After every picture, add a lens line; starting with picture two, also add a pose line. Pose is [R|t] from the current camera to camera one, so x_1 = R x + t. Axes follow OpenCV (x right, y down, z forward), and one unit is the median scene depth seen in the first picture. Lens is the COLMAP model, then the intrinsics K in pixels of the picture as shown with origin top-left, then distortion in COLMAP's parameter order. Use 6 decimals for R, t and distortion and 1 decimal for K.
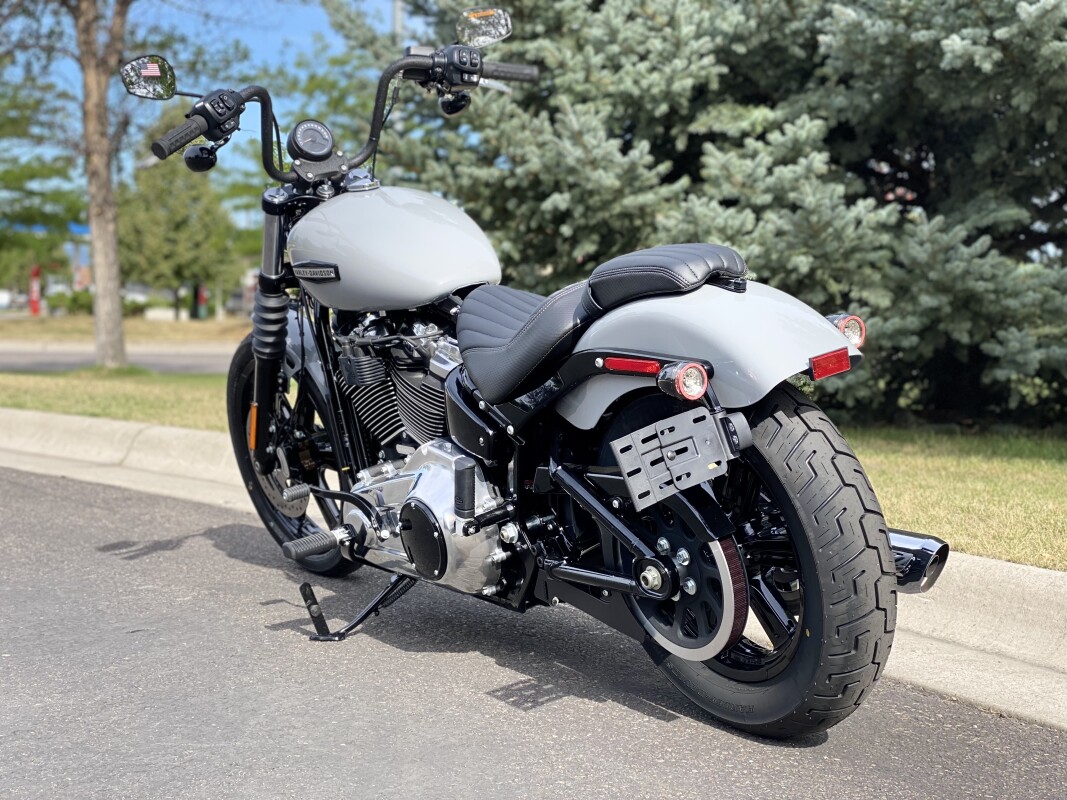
lens RADIAL K [[1598.0, 0, 533.5], [0, 1598.0, 400.0], [0, 0, 1]] dist [0.105179, -0.097179]
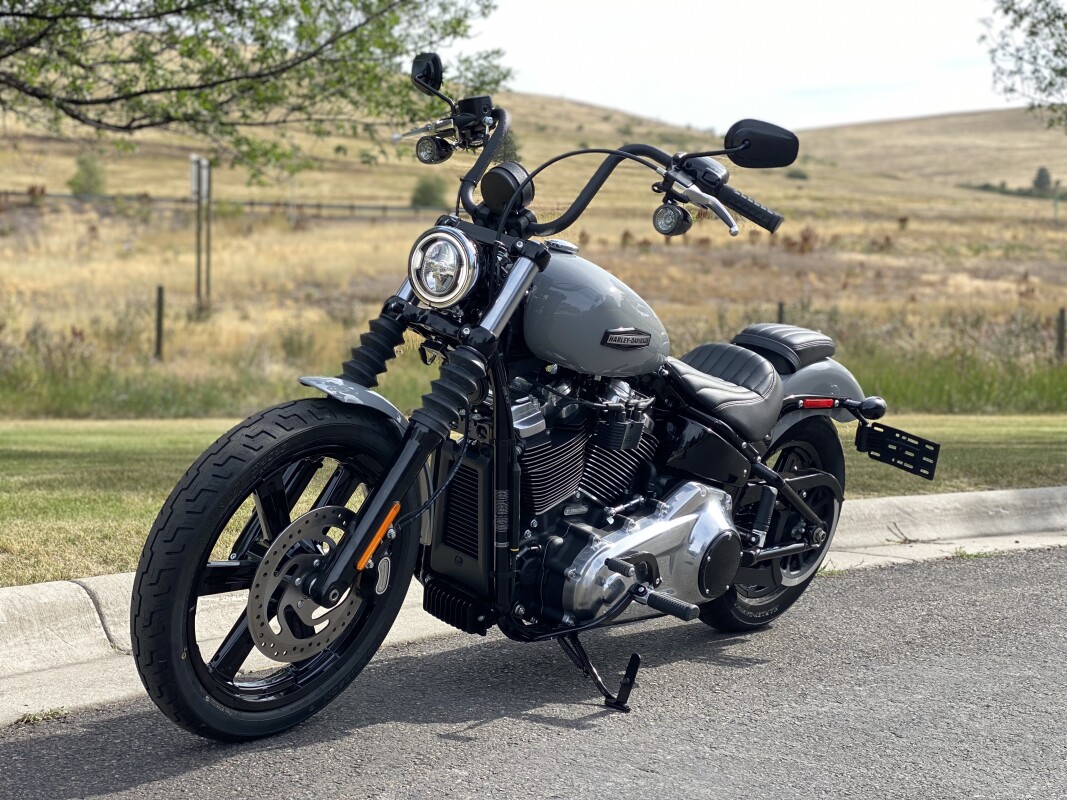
lens RADIAL K [[1598.0, 0, 533.5], [0, 1598.0, 400.0], [0, 0, 1]] dist [0.105179, -0.097179]
pose [[-0.290322, -0.060696, 0.955002, -0.483546], [0.032416, 0.996790, 0.073207, -0.053037], [-0.956380, 0.052211, -0.287422, 0.607817]]
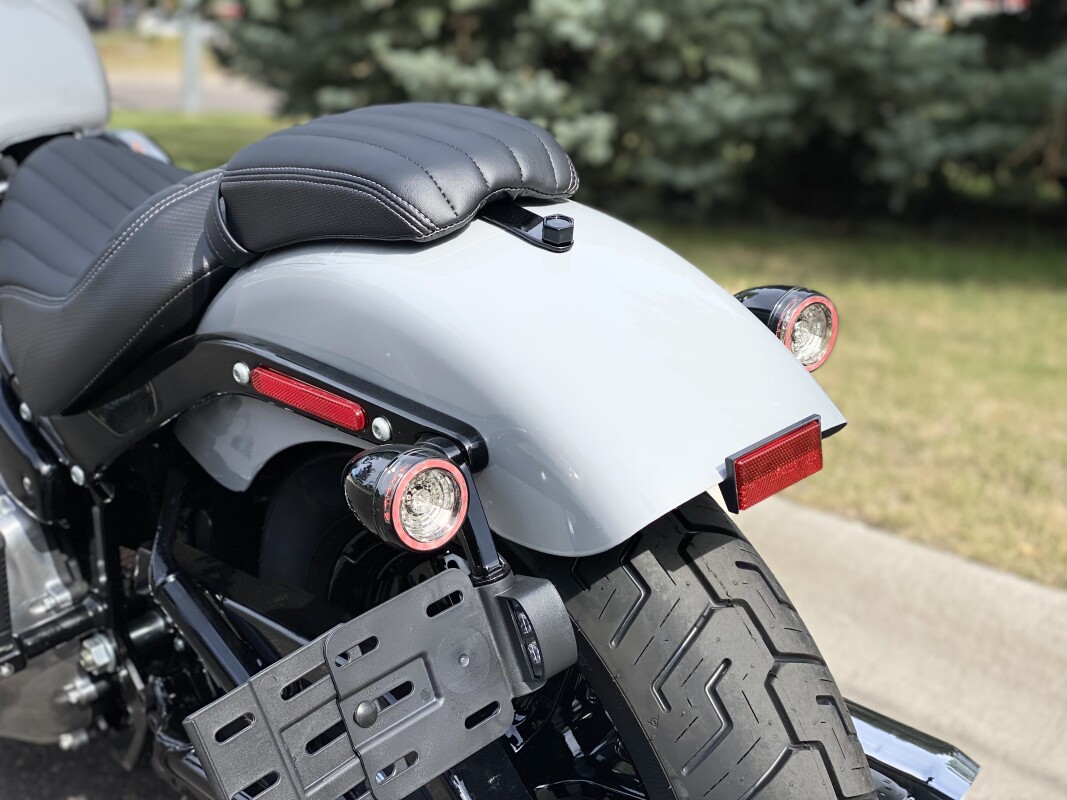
lens RADIAL K [[1598.0, 0, 533.5], [0, 1598.0, 400.0], [0, 0, 1]] dist [0.105179, -0.097179]
pose [[0.994553, 0.002307, 0.104202, 0.027358], [-0.019547, 0.986145, 0.164731, -0.032929], [-0.102378, -0.165871, 0.980819, 0.201590]]
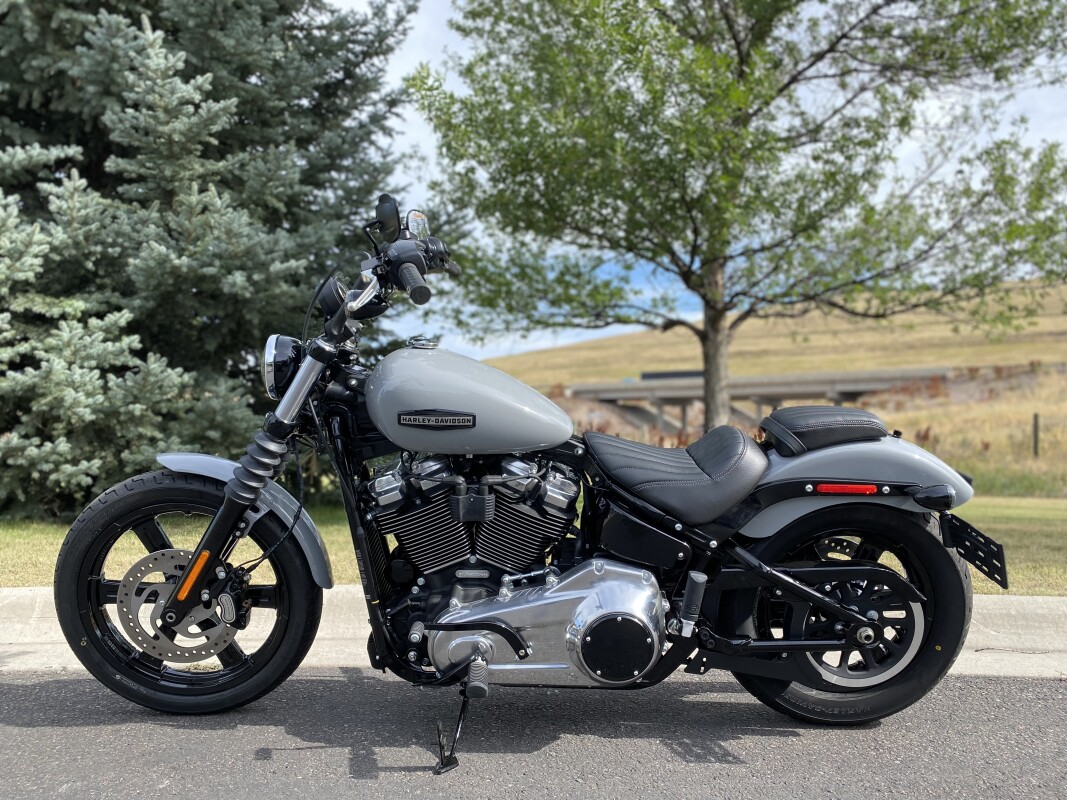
lens RADIAL K [[802.9, 0, 536.1], [0, 802.9, 400.0], [0, 0, 1]] dist [-0.005064, -0.012437]
pose [[0.545514, 0.025841, 0.837703, -0.247271], [0.054200, 0.996345, -0.066030, -0.024274], [-0.836347, 0.081424, 0.542119, 0.293803]]
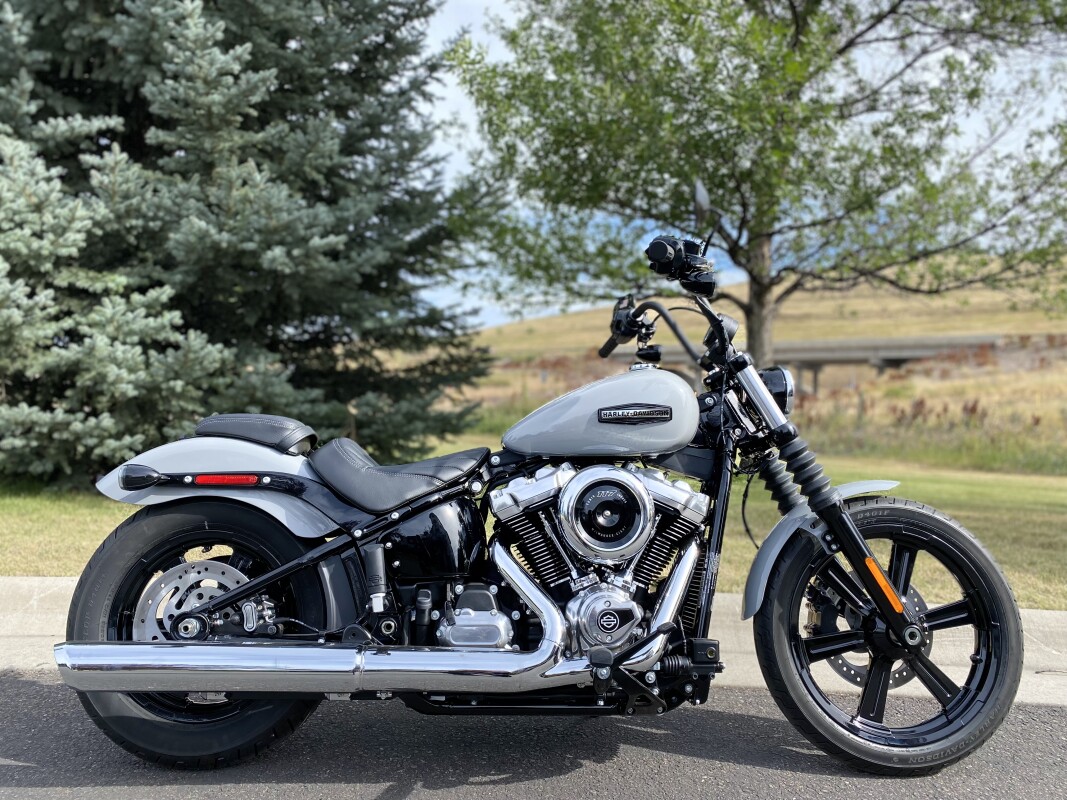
lens RADIAL K [[801.2, 0, 532.5], [0, 801.2, 398.3], [0, 0, 1]] dist [-0.003216, -0.010348]
pose [[0.586349, -0.003735, 0.810050, -0.237498], [0.036381, 0.999102, -0.021727, -0.044744], [-0.809241, 0.042210, 0.585959, 0.302845]]
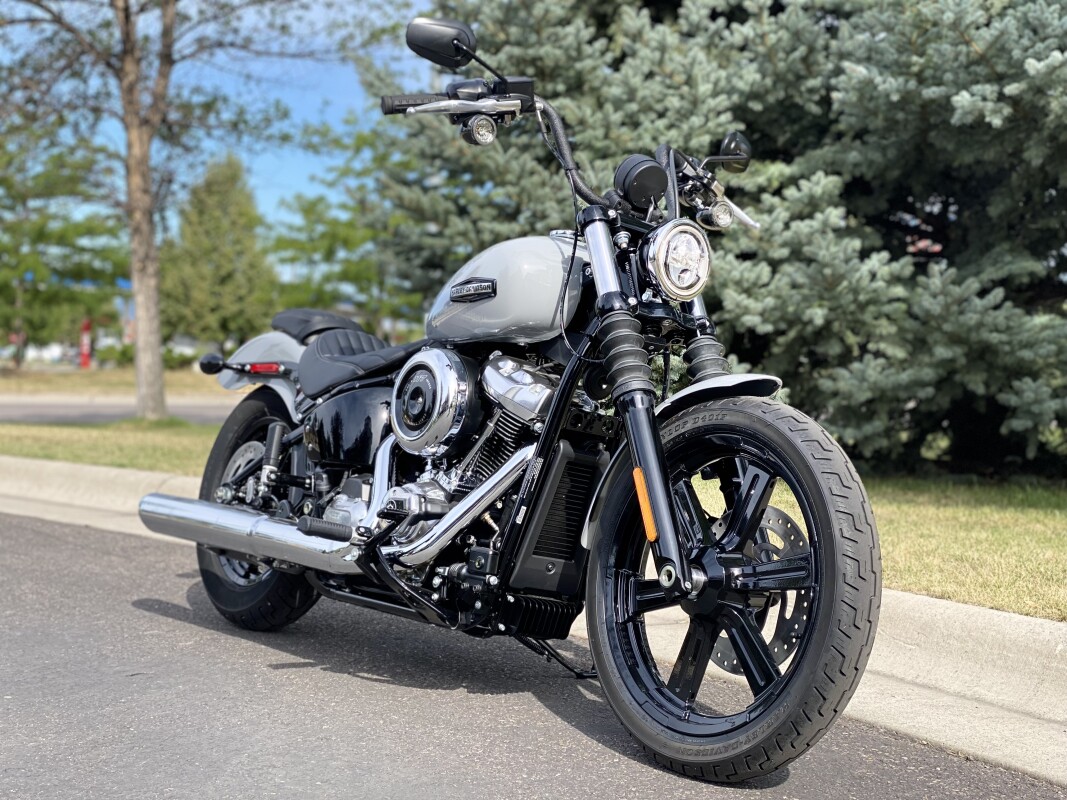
lens RADIAL K [[1592.1, 0, 533.5], [0, 1592.1, 400.0], [0, 0, 1]] dist [0.106191, -0.081021]
pose [[0.999572, -0.001758, -0.029216, 0.017818], [0.000823, 0.999488, -0.031991, 0.000315], [0.029257, 0.031953, 0.999061, -0.012864]]
